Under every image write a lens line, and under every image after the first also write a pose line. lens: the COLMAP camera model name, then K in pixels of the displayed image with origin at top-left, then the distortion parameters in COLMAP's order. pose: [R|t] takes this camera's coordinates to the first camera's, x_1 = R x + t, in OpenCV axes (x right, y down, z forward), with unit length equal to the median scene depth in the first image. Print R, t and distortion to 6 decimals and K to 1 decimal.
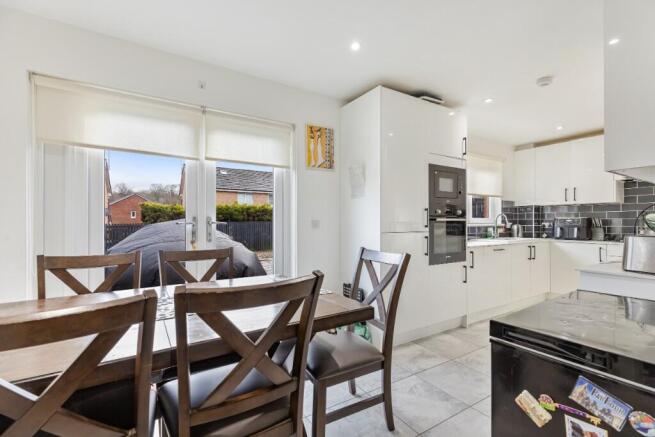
lens RADIAL K [[294.3, 0, 327.9], [0, 294.3, 221.9], [0, 0, 1]] dist [0.001891, 0.000217]
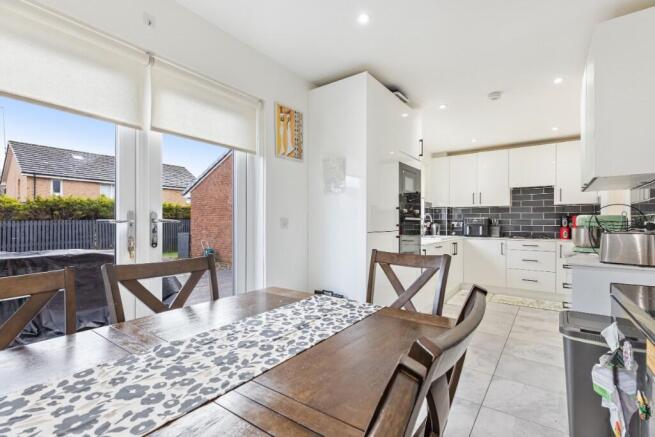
lens RADIAL K [[297.5, 0, 329.0], [0, 297.5, 221.2], [0, 0, 1]] dist [0.002777, 0.000131]
pose [[0.930231, 0.004222, 0.366950, -0.170521], [-0.004190, 0.999991, -0.000883, 0.002111], [-0.366951, -0.000717, 0.930240, 0.114875]]
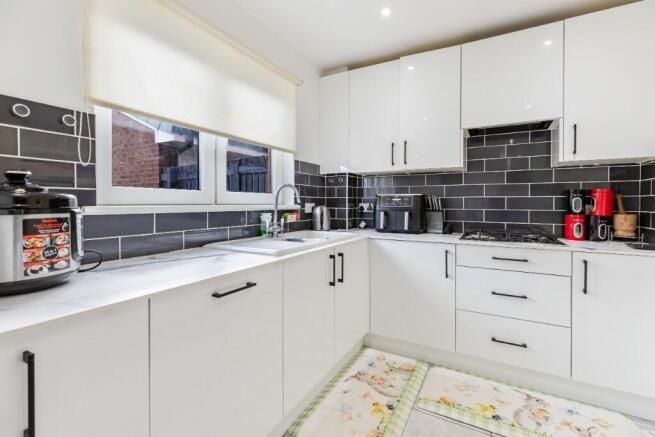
lens RADIAL K [[296.9, 0, 331.2], [0, 296.9, 204.8], [0, 0, 1]] dist [0.001027, -0.000277]
pose [[0.872228, 0.000618, 0.489100, 0.450602], [-0.003943, 0.999976, 0.005767, 0.003108], [-0.489084, -0.006959, 0.872209, 0.592324]]
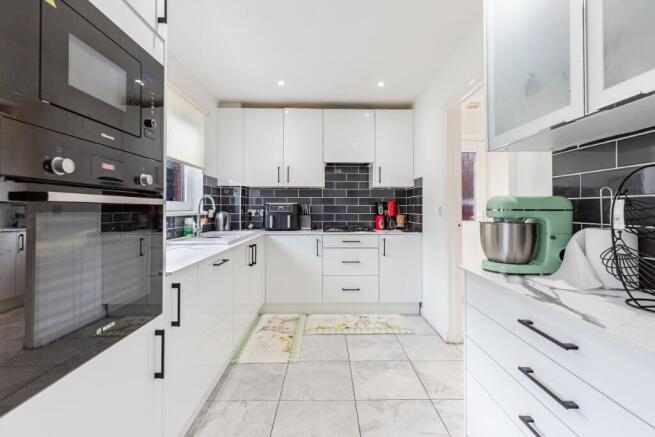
lens RADIAL K [[296.9, 0, 331.2], [0, 296.9, 204.8], [0, 0, 1]] dist [0.001027, -0.000277]
pose [[0.508812, 0.012953, 0.860780, 0.201550], [-0.002934, 0.999907, -0.013312, 0.000275], [-0.860873, 0.004248, 0.508803, 0.496687]]
